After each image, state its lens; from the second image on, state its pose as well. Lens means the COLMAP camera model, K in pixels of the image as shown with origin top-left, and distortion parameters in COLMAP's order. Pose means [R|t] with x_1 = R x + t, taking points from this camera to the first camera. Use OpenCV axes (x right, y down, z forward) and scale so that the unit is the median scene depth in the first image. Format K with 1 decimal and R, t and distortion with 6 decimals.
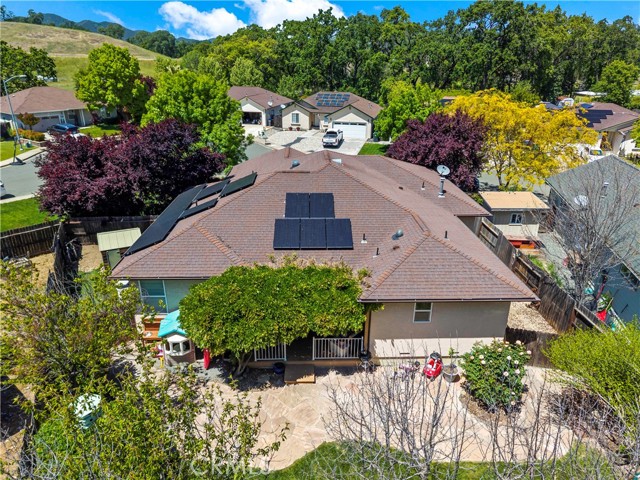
lens RADIAL K [[428.1, 0, 320.0], [0, 428.1, 240.0], [0, 0, 1]] dist [0.031410, -0.029100]
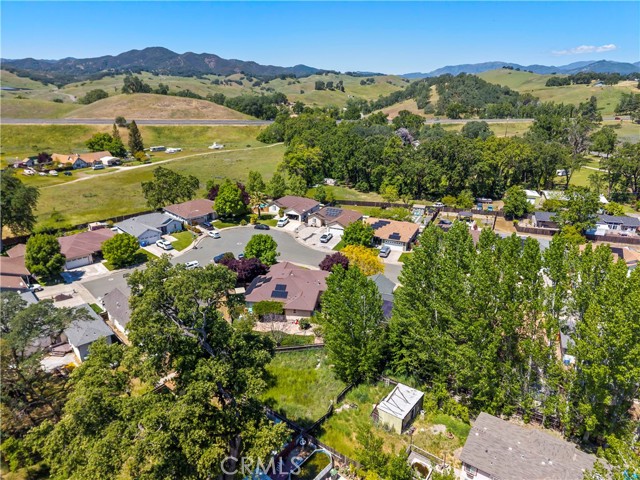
lens RADIAL K [[428.1, 0, 320.0], [0, 428.1, 240.0], [0, 0, 1]] dist [0.031410, -0.029100]
pose [[0.984215, 0.055602, -0.168017, 0.344902], [-0.063456, 0.997111, -0.041742, -0.128627], [0.165210, 0.051745, 0.984900, -1.059809]]
